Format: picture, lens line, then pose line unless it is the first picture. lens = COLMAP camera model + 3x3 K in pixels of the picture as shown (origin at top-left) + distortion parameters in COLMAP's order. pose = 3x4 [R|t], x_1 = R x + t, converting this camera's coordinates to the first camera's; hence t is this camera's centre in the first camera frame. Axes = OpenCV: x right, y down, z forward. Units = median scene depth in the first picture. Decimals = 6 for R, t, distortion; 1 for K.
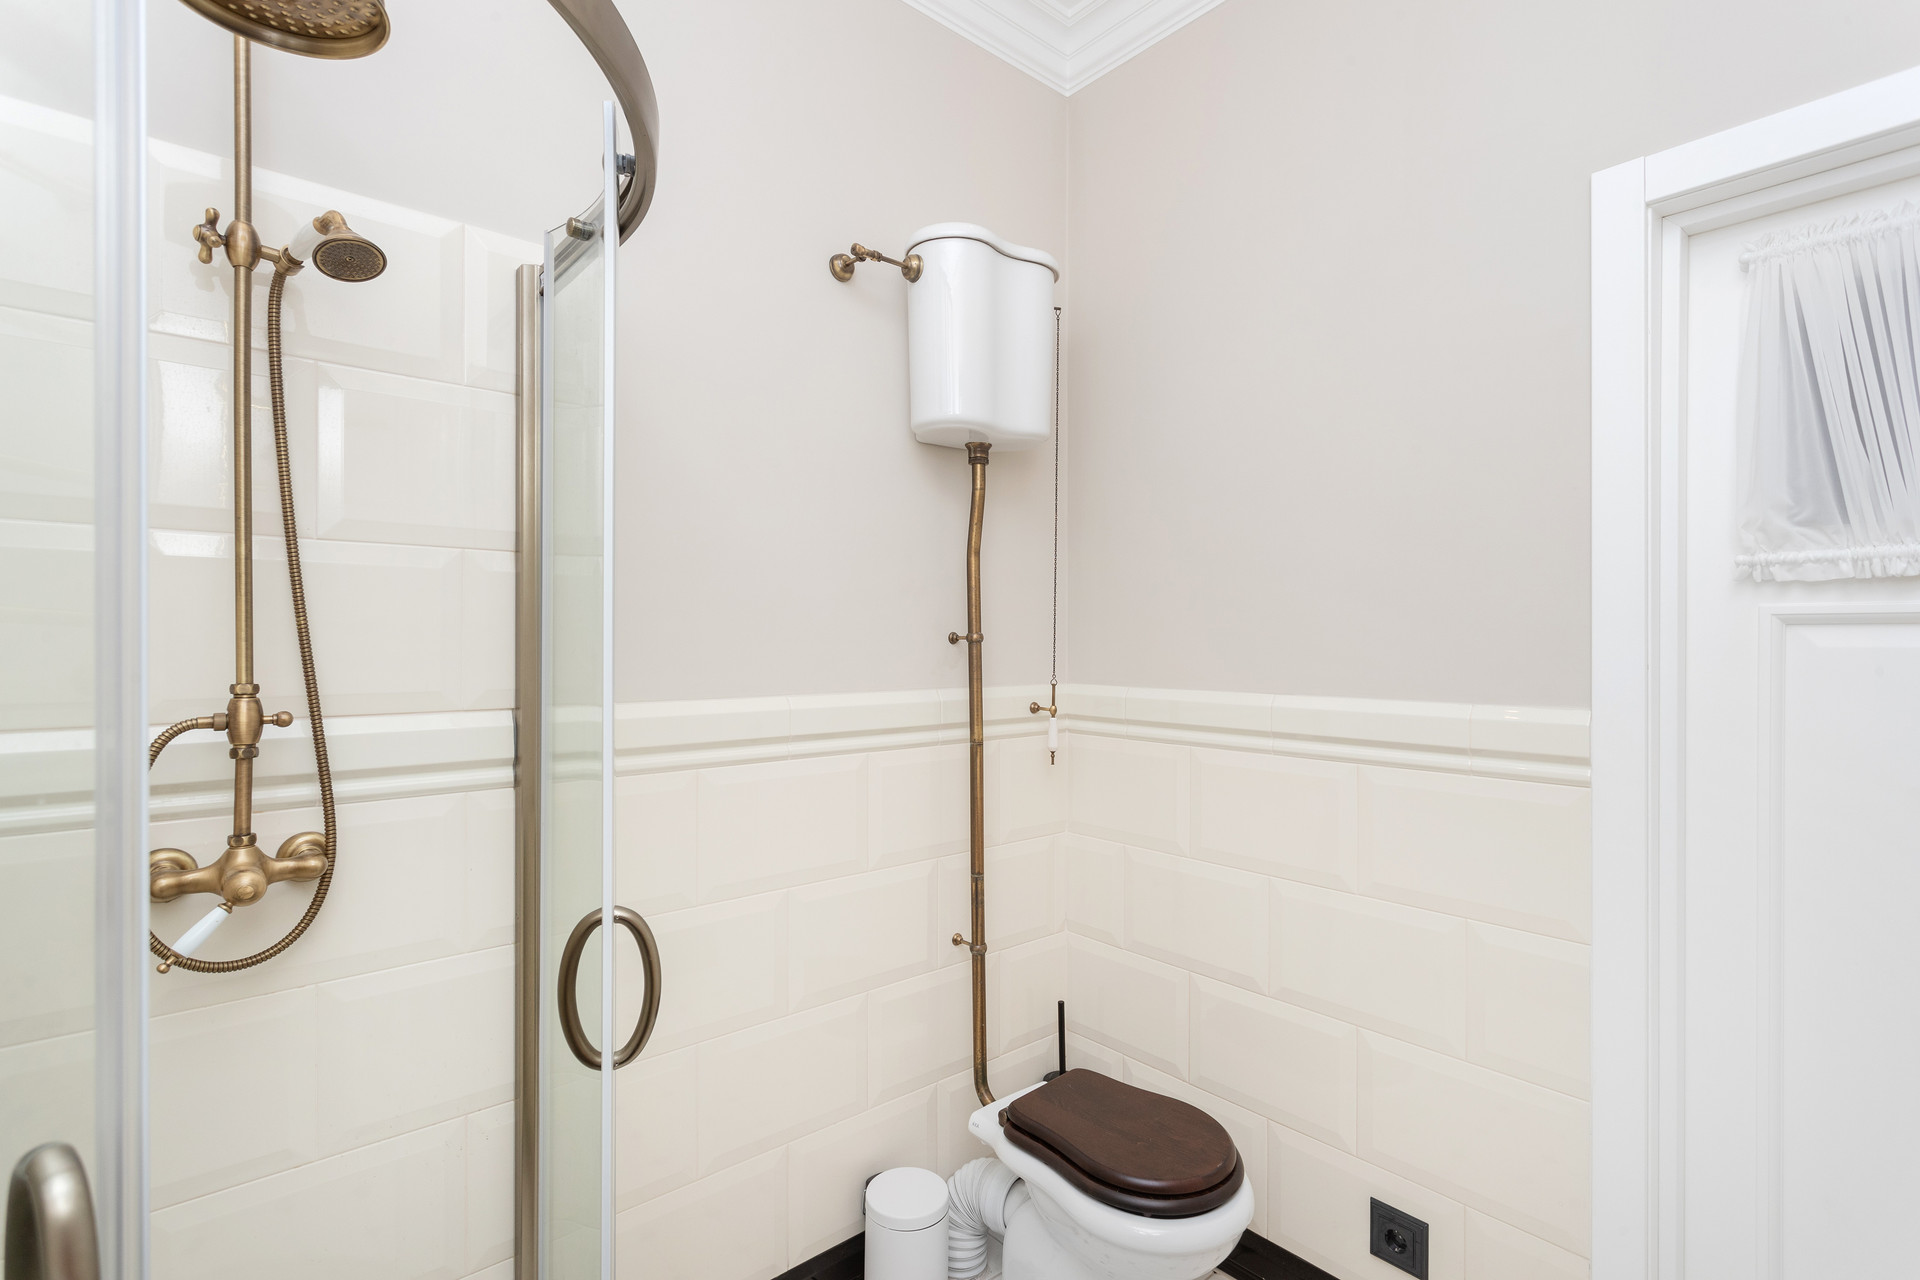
lens RADIAL K [[921.1, 0, 964.7], [0, 921.1, 643.7], [0, 0, 1]] dist [-0.001108, 0.000470]
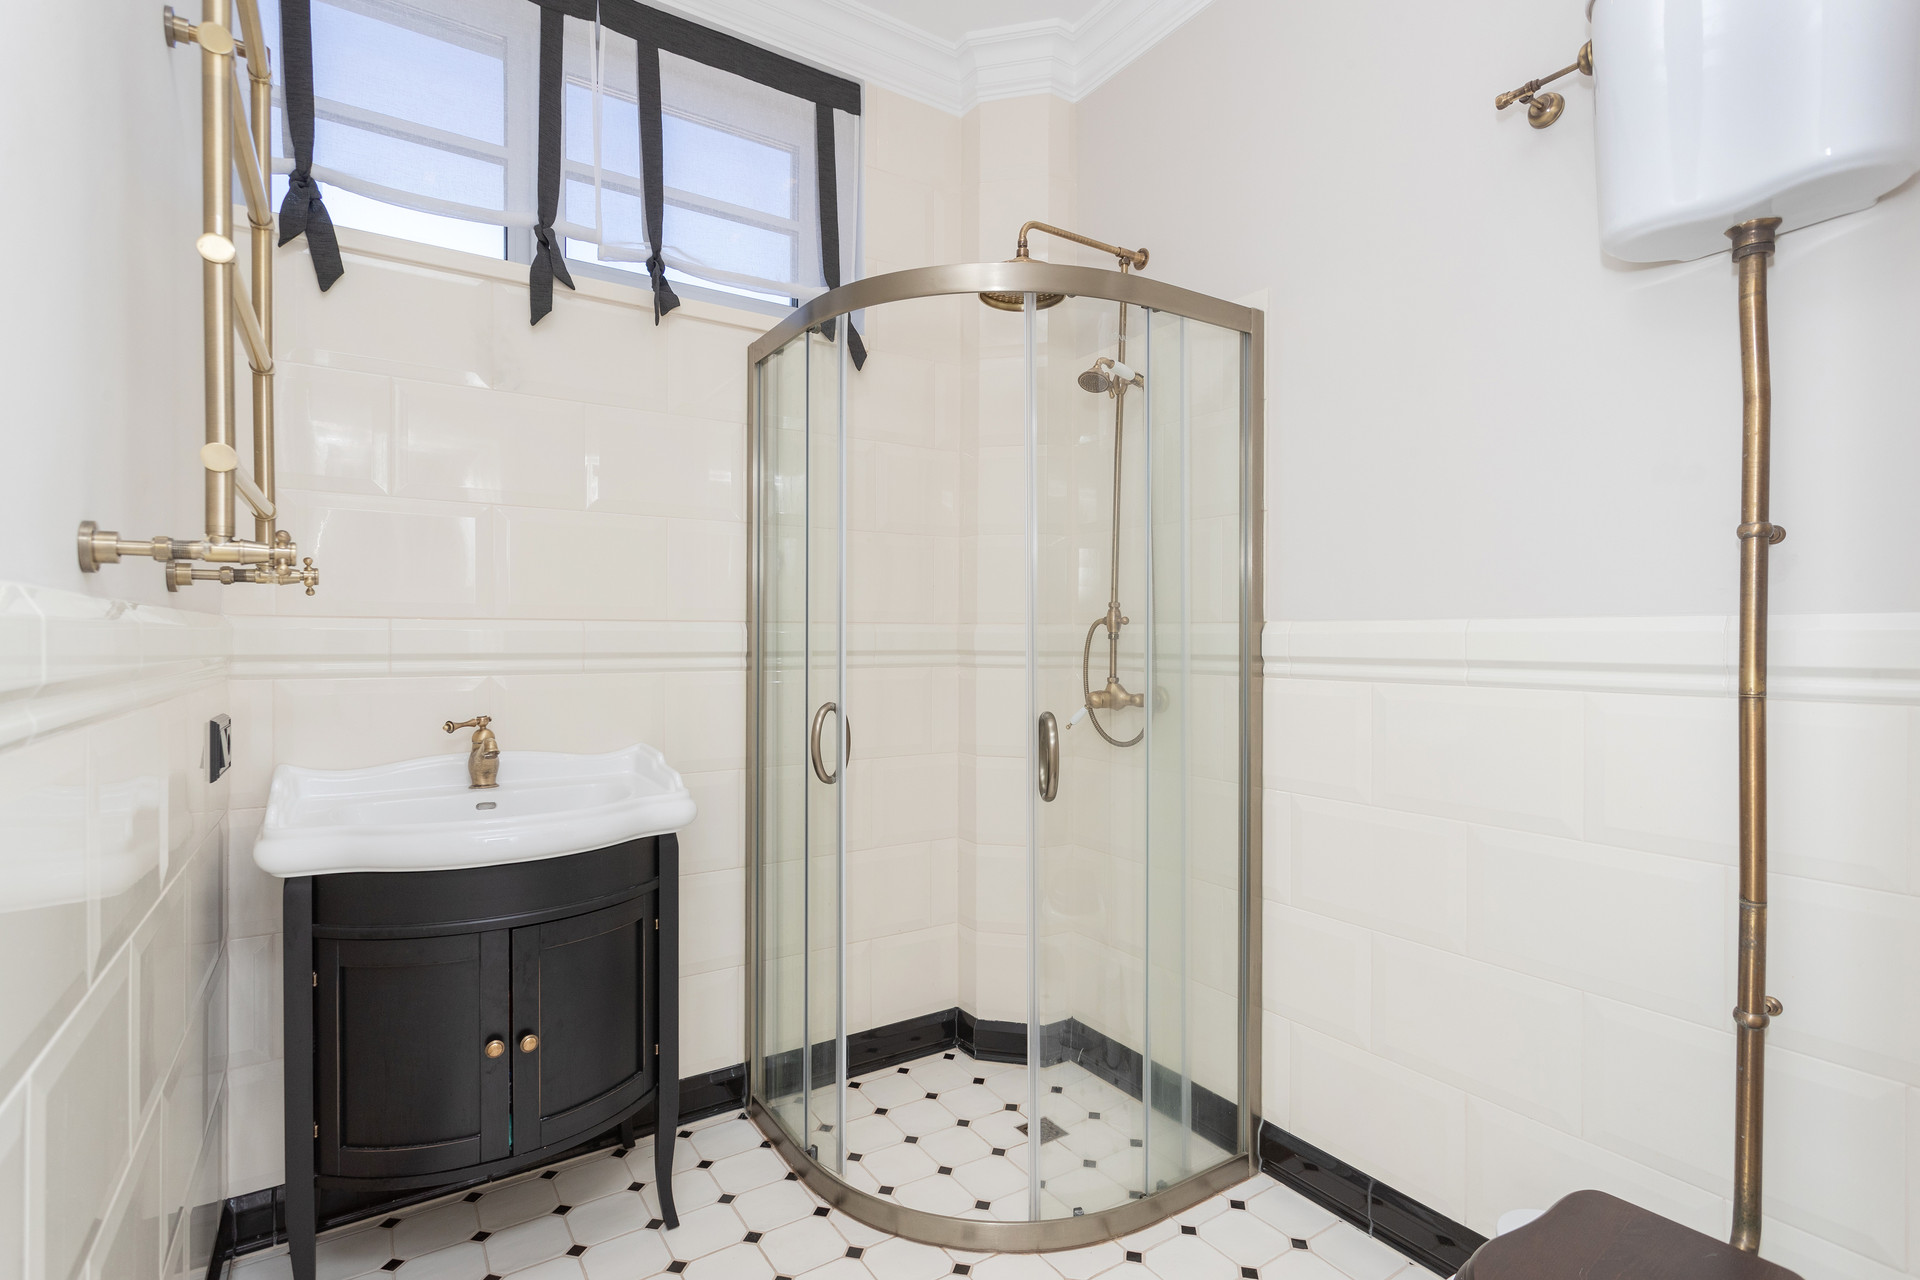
lens RADIAL K [[921.1, 0, 964.7], [0, 921.1, 643.7], [0, 0, 1]] dist [-0.001108, 0.000470]
pose [[-0.139885, 0.012503, -0.990089, 1.143174], [0.001141, 0.999922, 0.012466, 0.098559], [0.990167, 0.000614, -0.139888, 0.876095]]
